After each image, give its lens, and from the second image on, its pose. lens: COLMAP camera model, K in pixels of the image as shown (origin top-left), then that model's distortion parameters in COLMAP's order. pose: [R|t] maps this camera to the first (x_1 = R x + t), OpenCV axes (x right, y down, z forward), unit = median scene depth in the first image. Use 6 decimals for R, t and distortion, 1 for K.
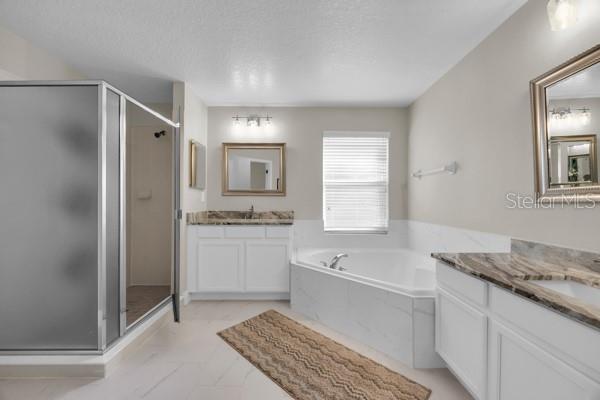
lens RADIAL K [[229.0, 0, 299.8], [0, 229.0, 198.3], [0, 0, 1]] dist [-0.000376, 0.000257]
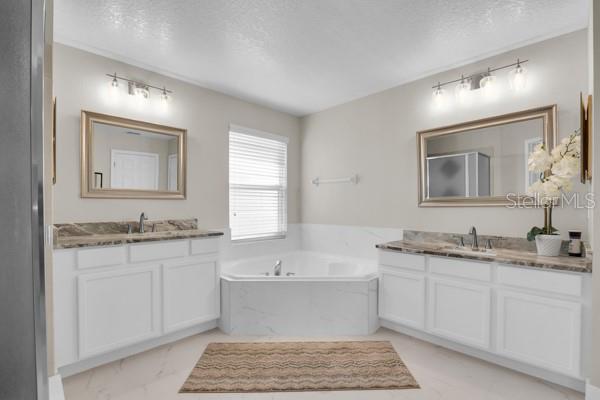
lens RADIAL K [[275.2, 0, 300.7], [0, 275.2, 203.7], [0, 0, 1]] dist [-0.003208, -0.000347]
pose [[0.717383, 0.000456, 0.696679, -0.541079], [-0.006640, 0.999959, 0.006183, -0.005172], [-0.696648, -0.009061, 0.717356, 0.098037]]
